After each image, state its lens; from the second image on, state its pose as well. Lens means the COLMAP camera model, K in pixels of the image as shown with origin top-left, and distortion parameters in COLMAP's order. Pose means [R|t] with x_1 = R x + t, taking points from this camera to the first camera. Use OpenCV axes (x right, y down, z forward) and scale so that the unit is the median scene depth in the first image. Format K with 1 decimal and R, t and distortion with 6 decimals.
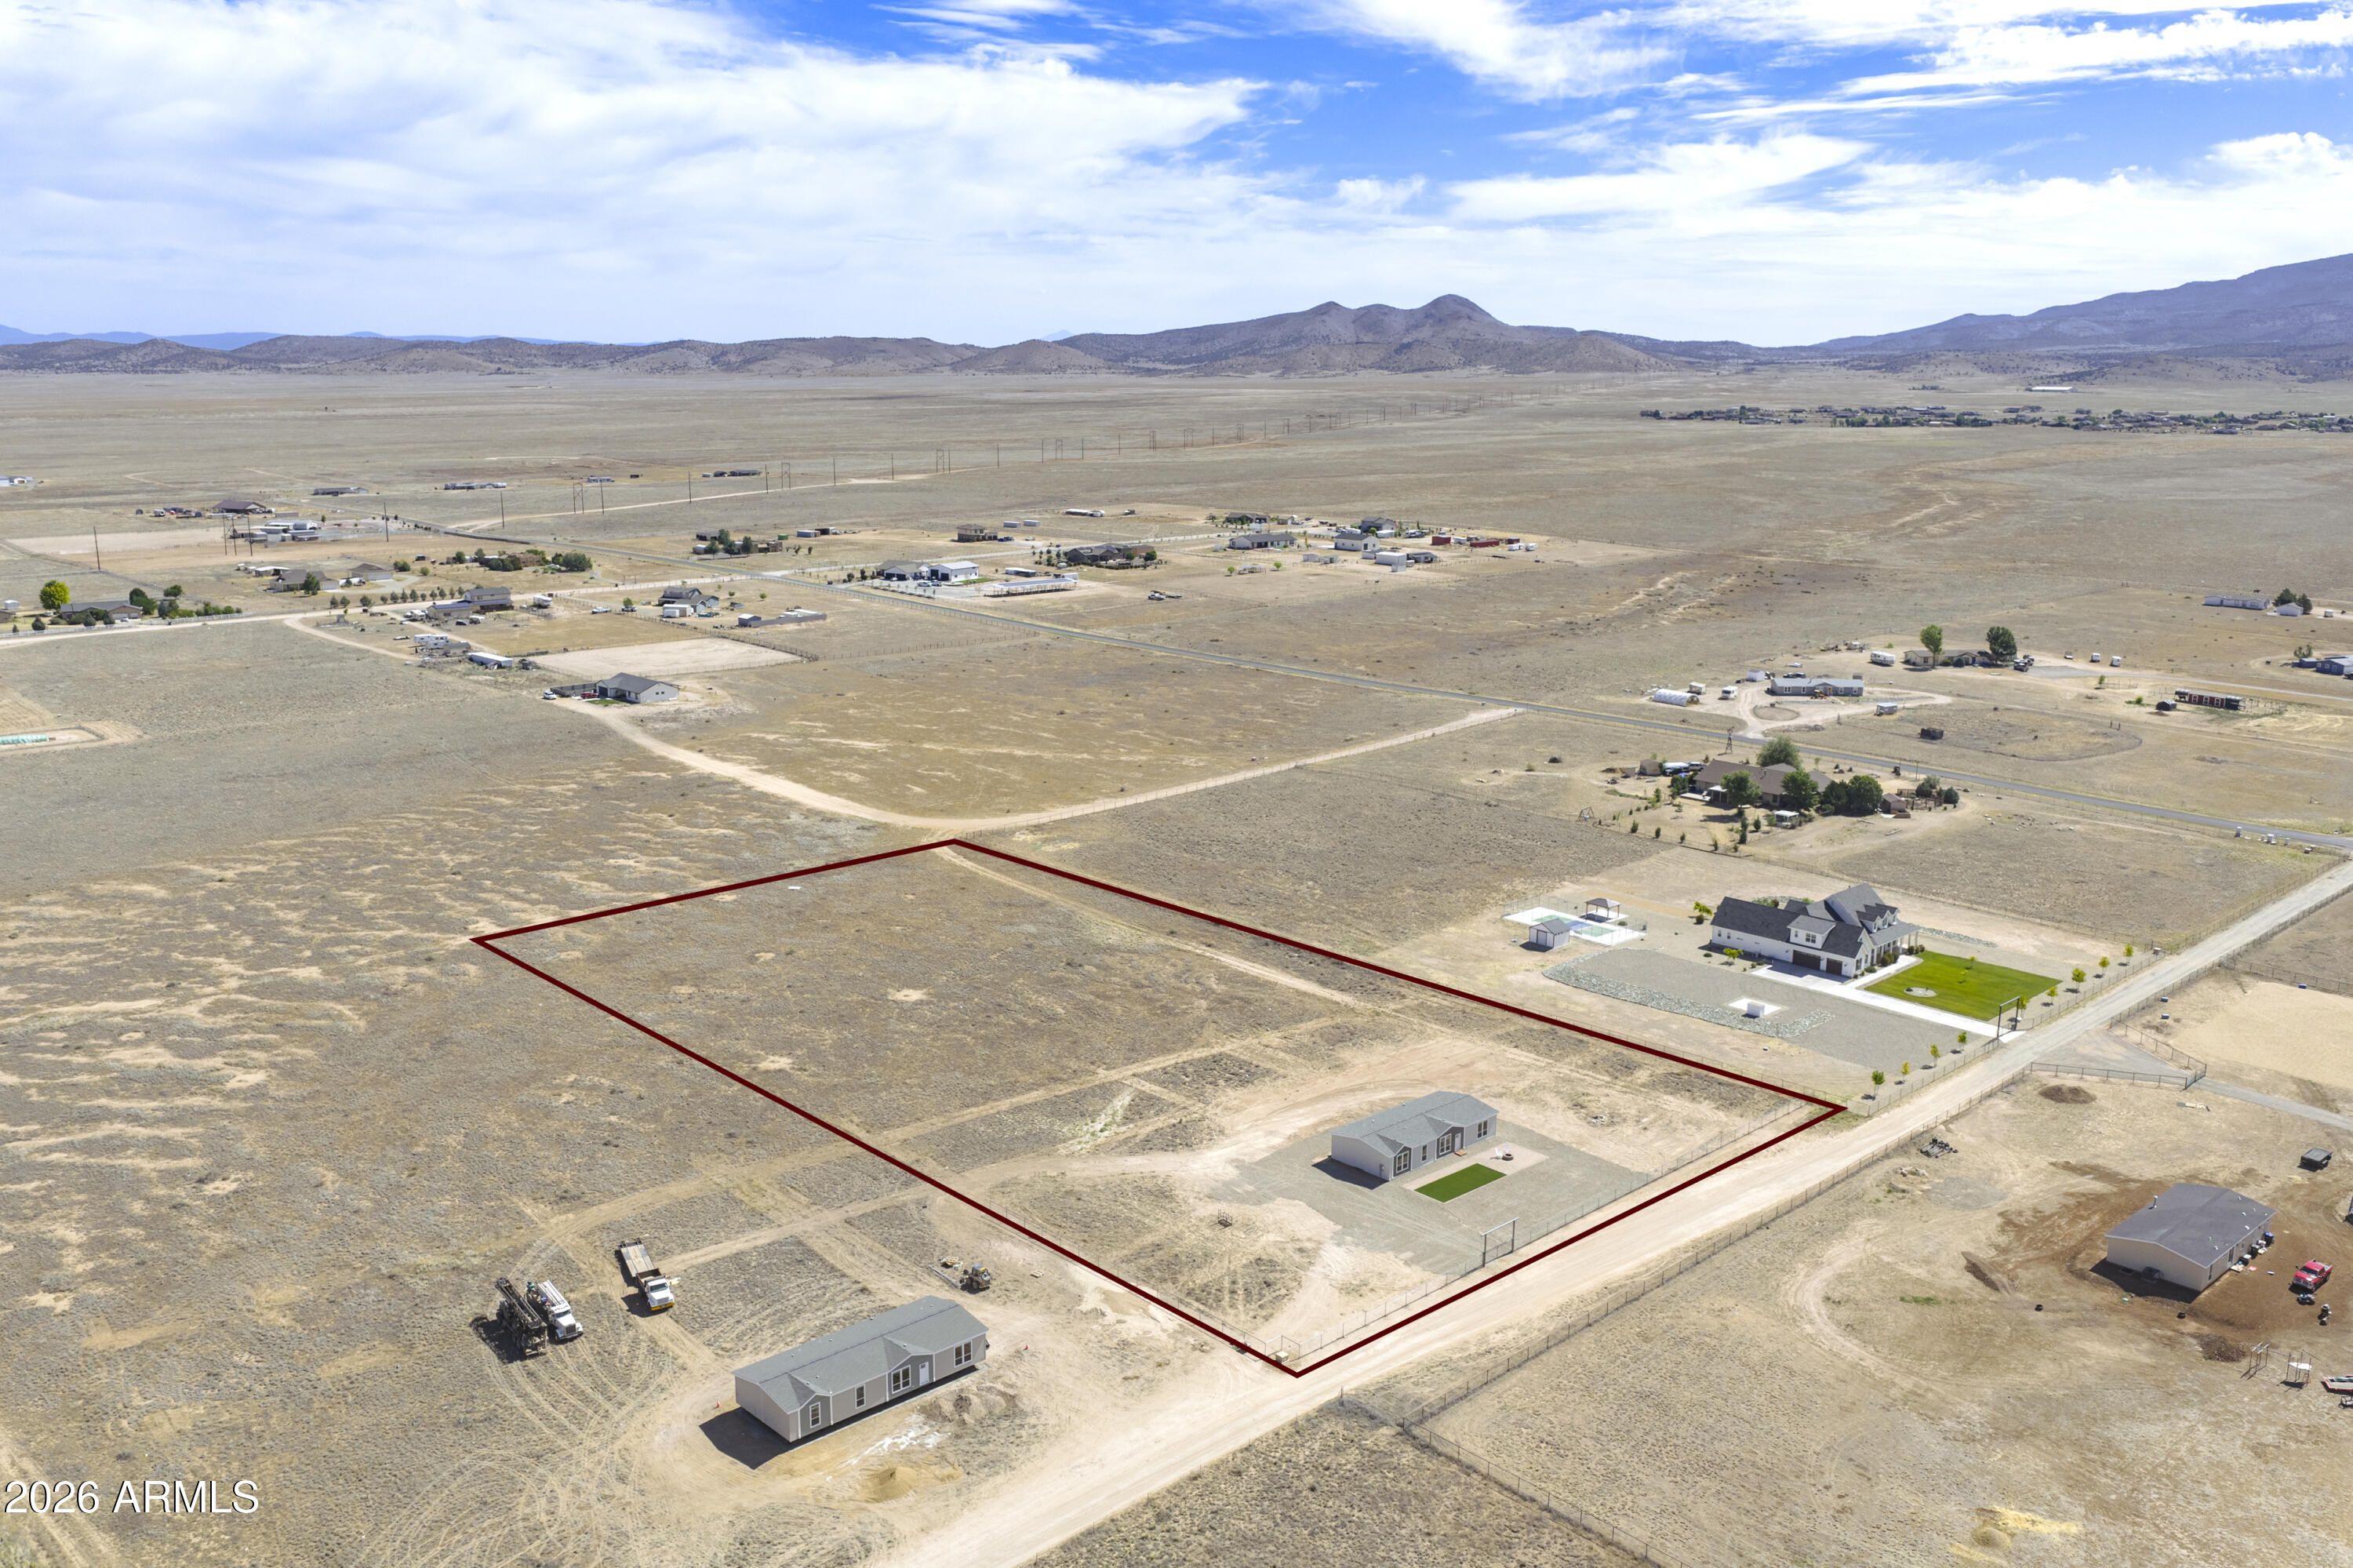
lens RADIAL K [[1948.6, 0, 1176.5], [0, 1948.6, 784.0], [0, 0, 1]] dist [0.005746, 0.001794]
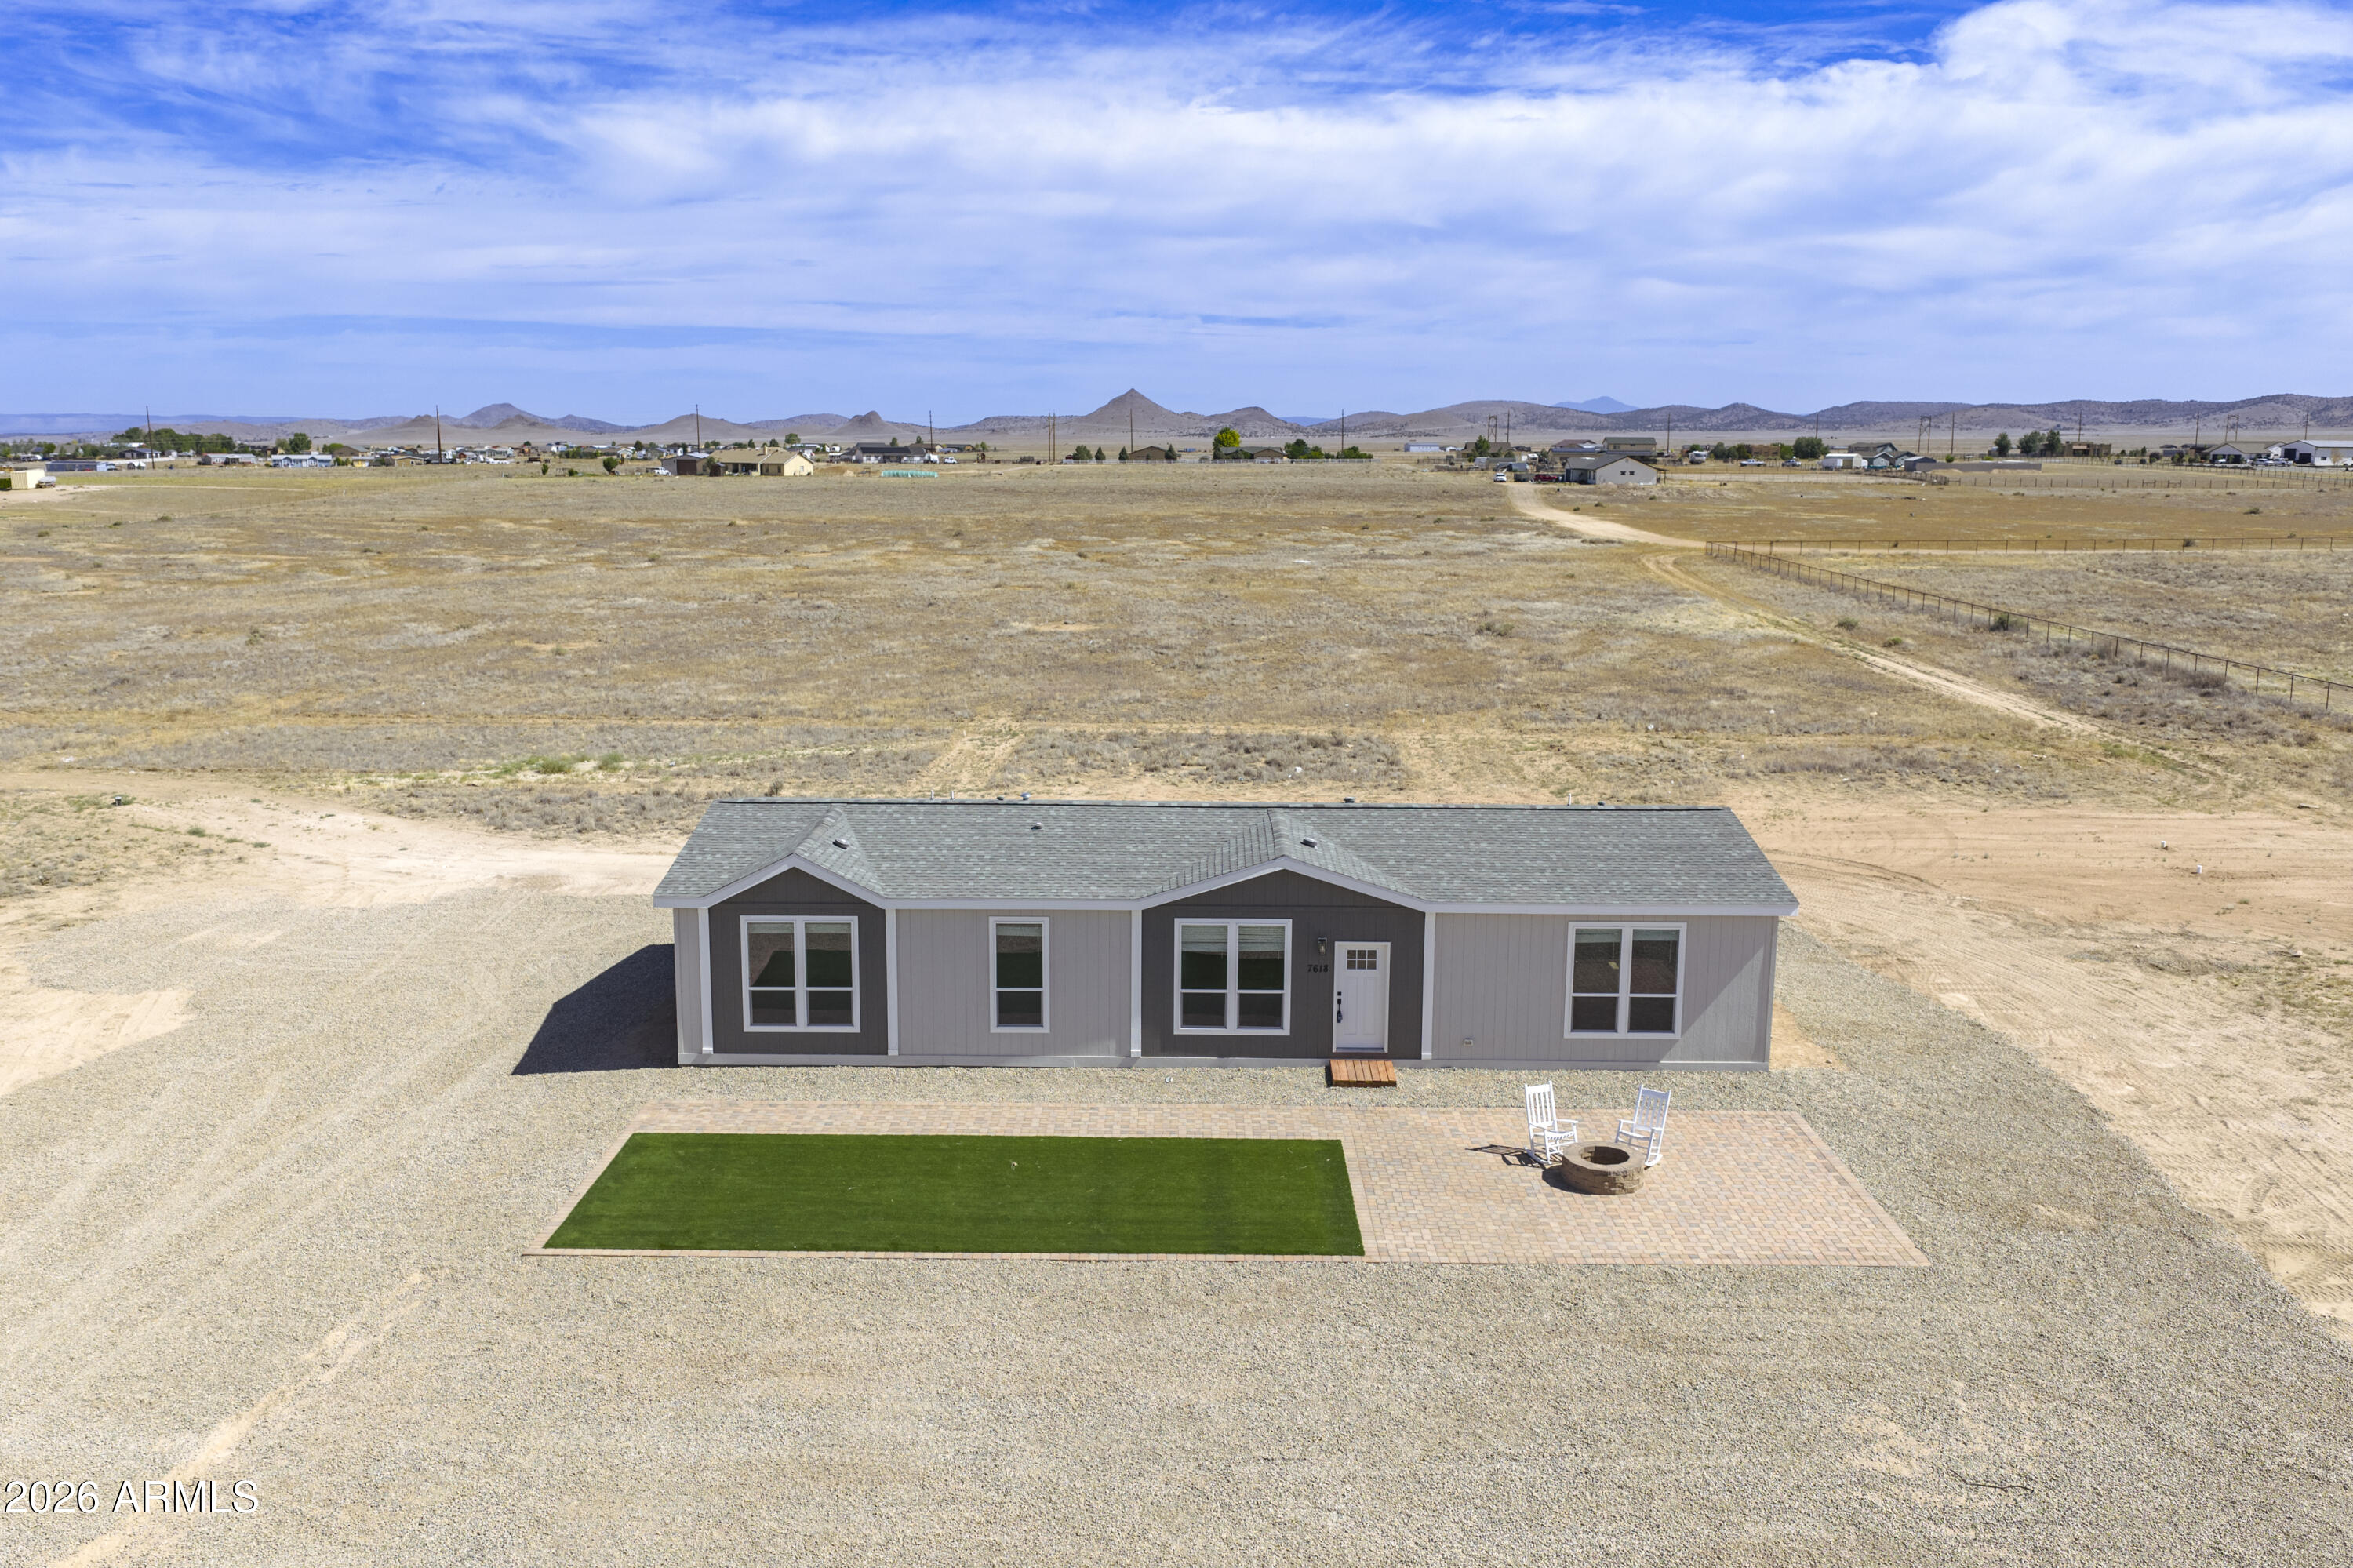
lens RADIAL K [[1948.6, 0, 1176.5], [0, 1948.6, 784.0], [0, 0, 1]] dist [0.005746, 0.001794]
pose [[0.724916, 0.119612, -0.678373, 0.167577], [-0.146960, 0.988990, 0.017338, 0.119280], [0.672978, 0.087125, 0.734513, 0.627716]]
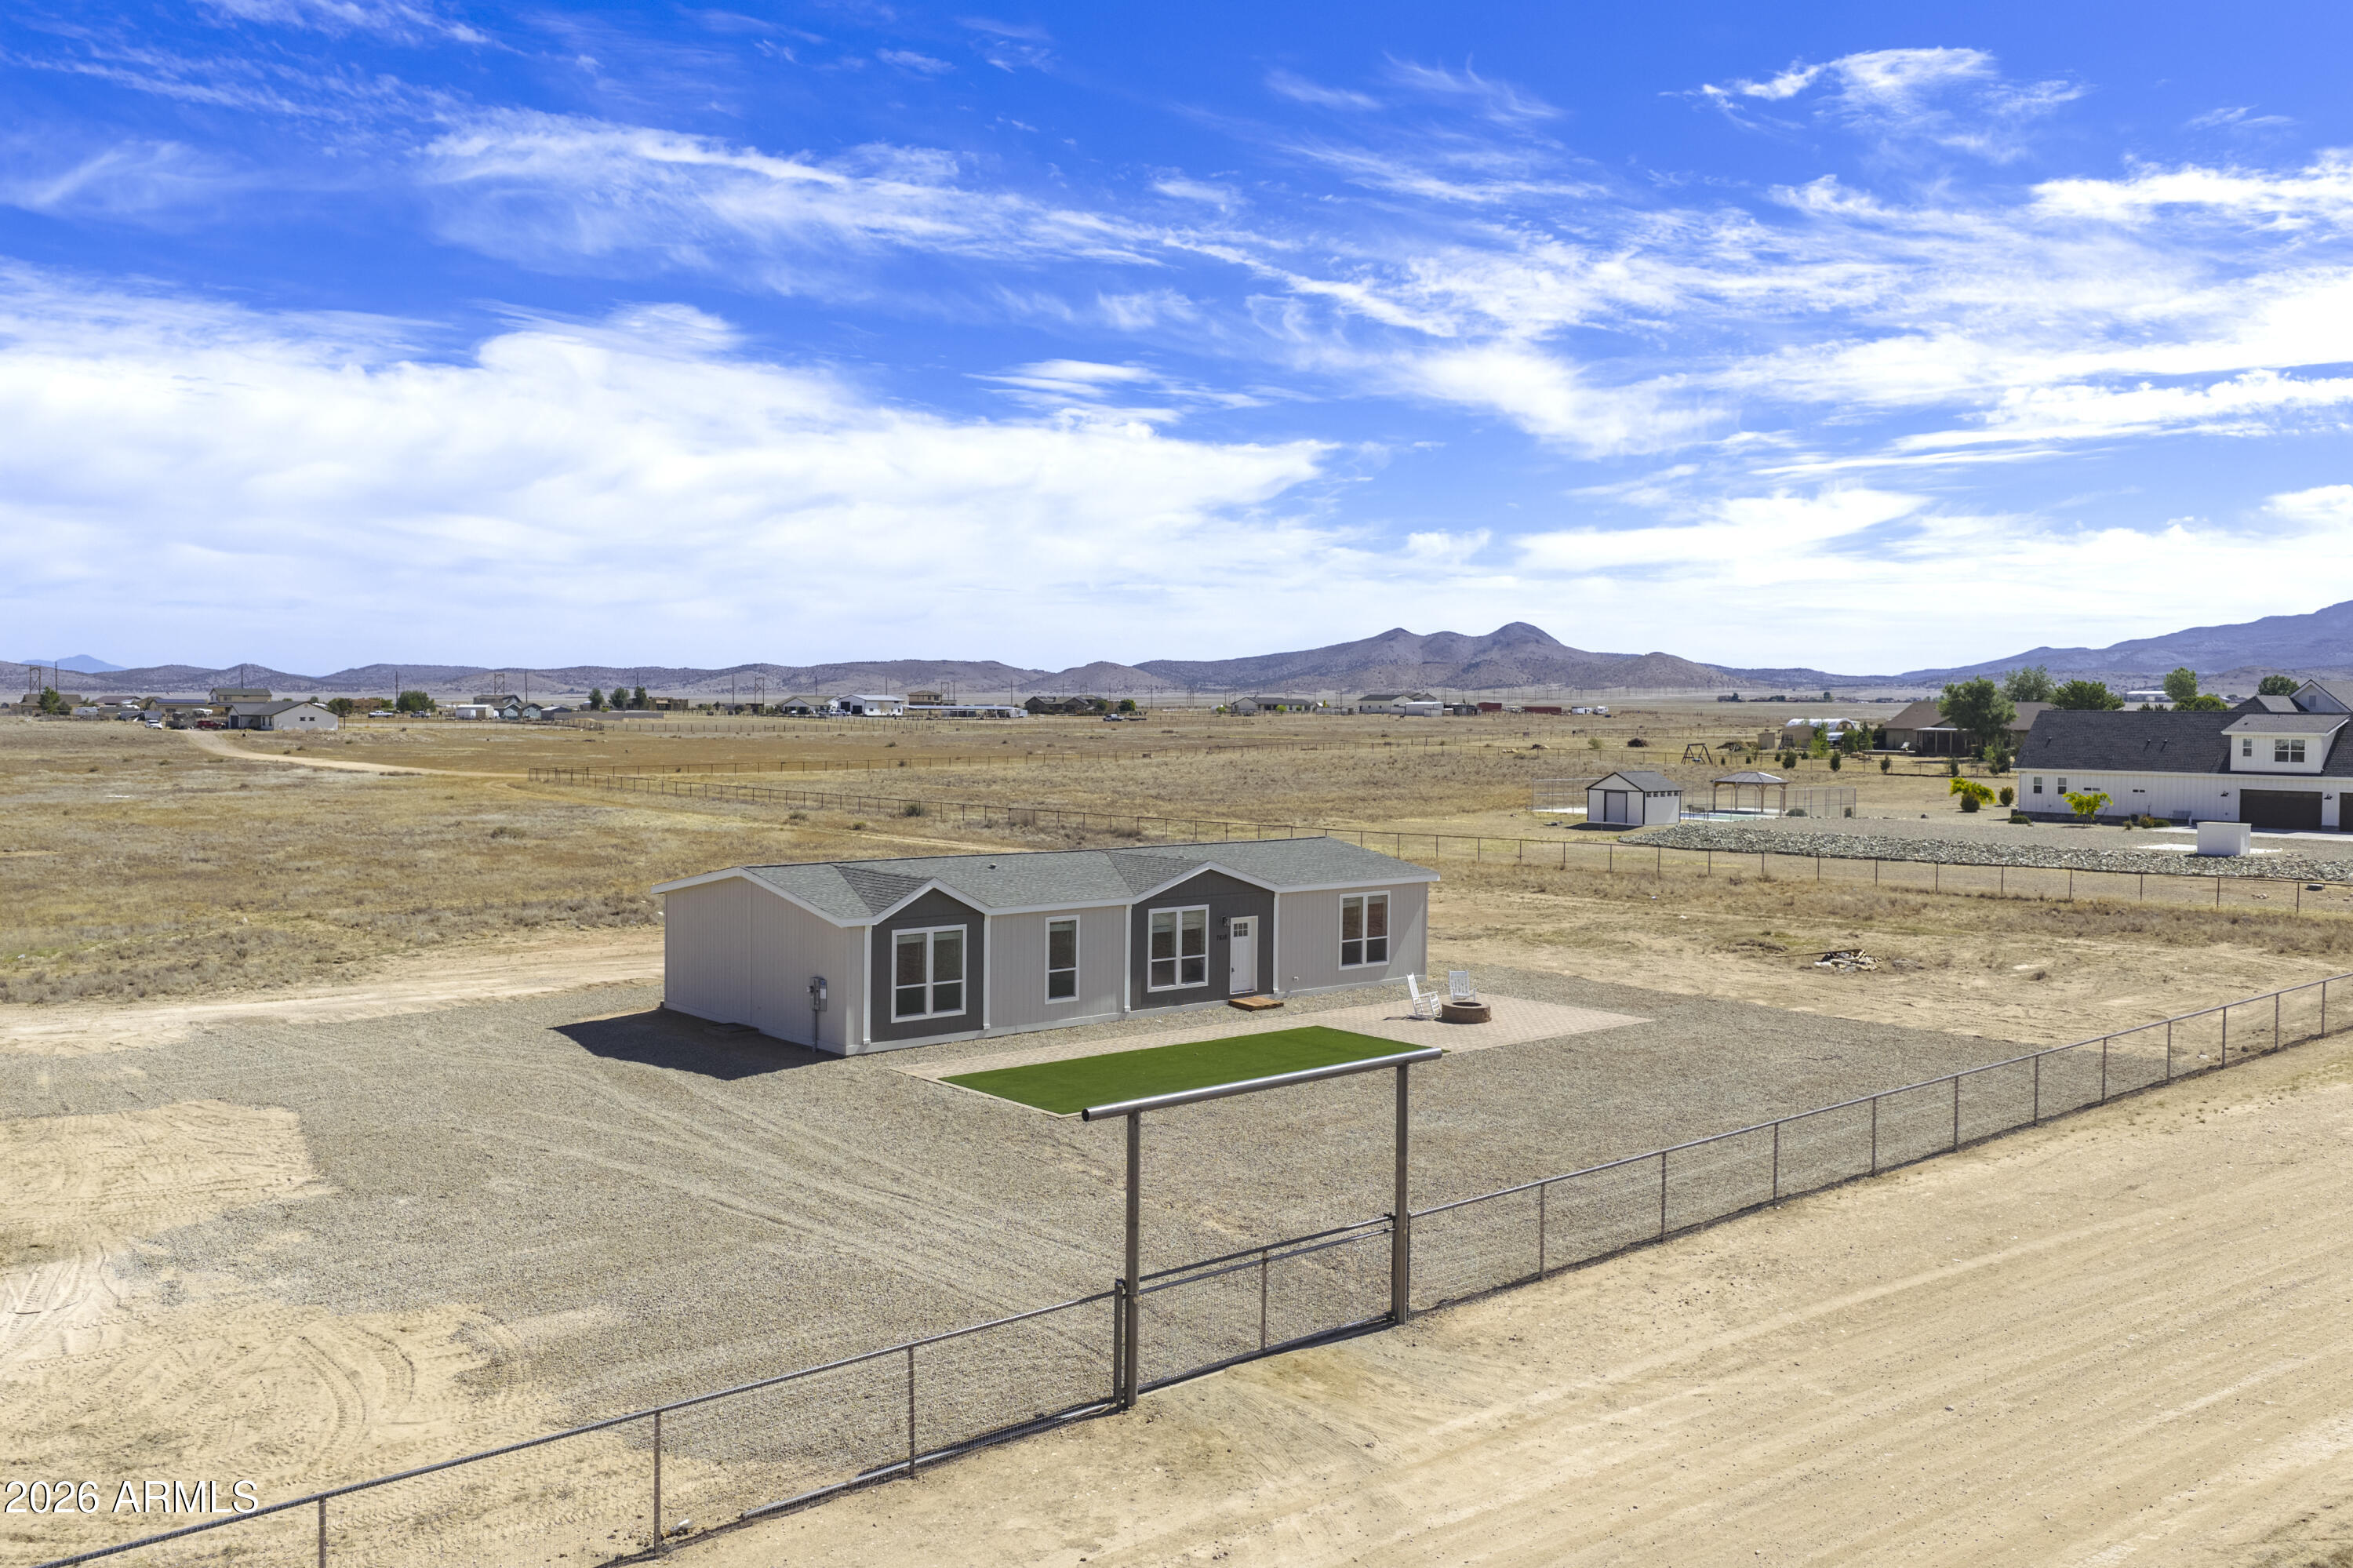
lens RADIAL K [[1947.6, 0, 1182.5], [0, 1947.6, 708.8], [0, 0, 1]] dist [0.014759, -0.010900]
pose [[0.999340, 0.002371, -0.036251, 0.103987], [-0.009974, 0.977430, -0.211022, 0.145551], [0.034933, 0.211245, 0.976809, 0.552406]]
